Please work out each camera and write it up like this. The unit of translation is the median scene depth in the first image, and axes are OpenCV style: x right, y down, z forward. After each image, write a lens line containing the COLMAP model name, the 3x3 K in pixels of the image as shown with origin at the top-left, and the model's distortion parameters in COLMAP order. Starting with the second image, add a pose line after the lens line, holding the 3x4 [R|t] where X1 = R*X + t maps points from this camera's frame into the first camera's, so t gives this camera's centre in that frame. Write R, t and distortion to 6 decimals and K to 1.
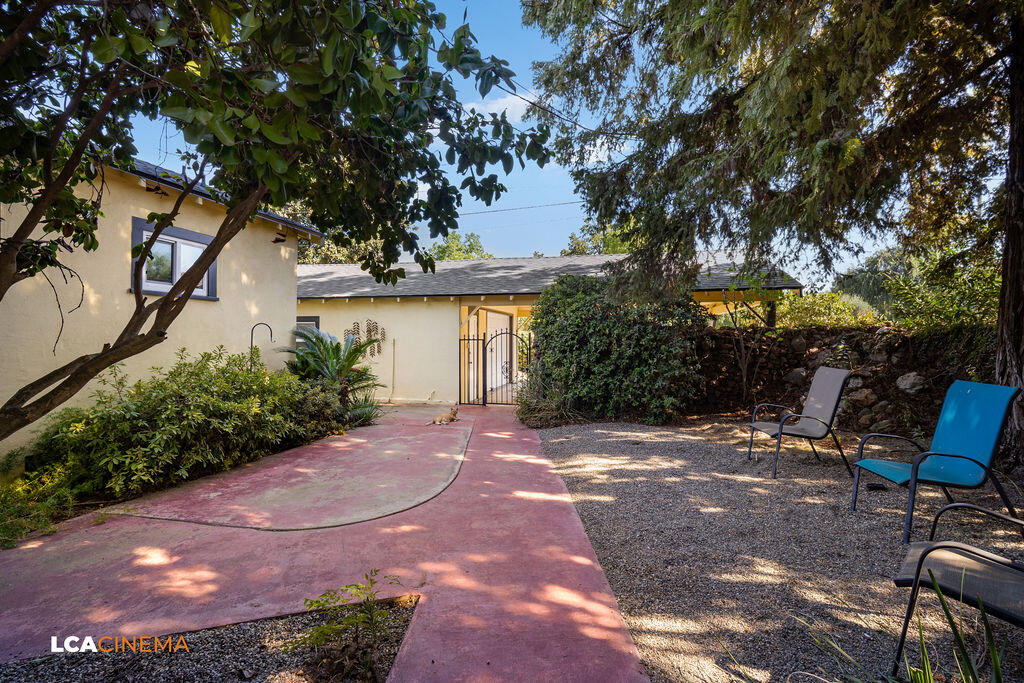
lens RADIAL K [[448.8, 0, 512.6], [0, 448.8, 341.5], [0, 0, 1]] dist [-0.017365, -0.000309]
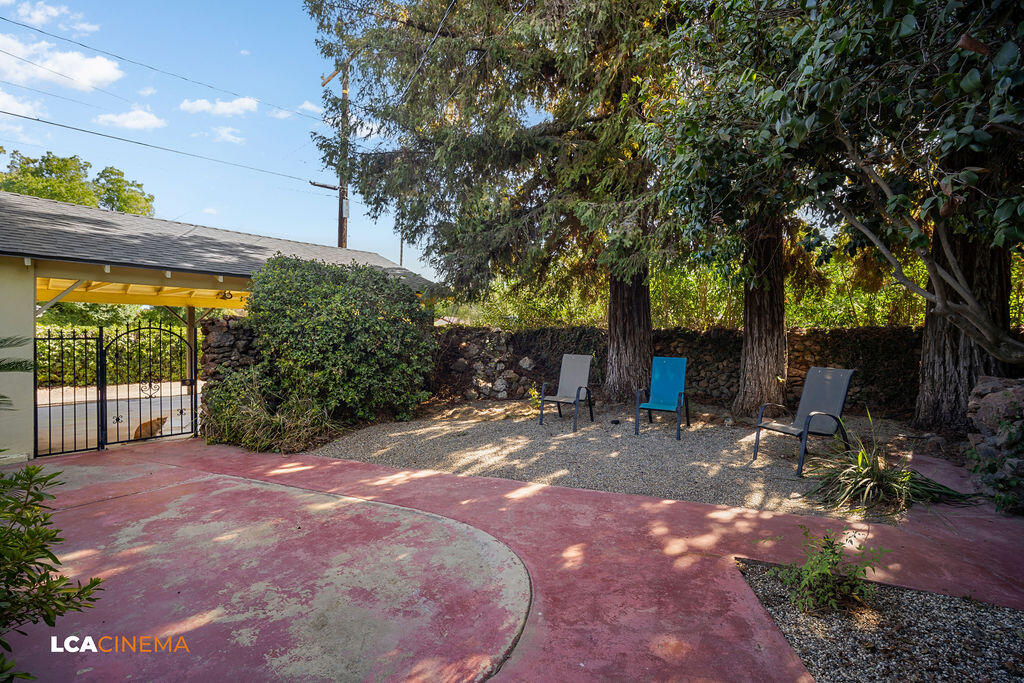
lens RADIAL K [[448.8, 0, 510.8], [0, 448.8, 337.5], [0, 0, 1]] dist [-0.017365, -0.000309]
pose [[0.407202, -0.011033, 0.913271, -0.527749], [0.002349, 0.999936, 0.011033, -0.015441], [-0.913335, -0.002347, 0.407202, 0.358298]]
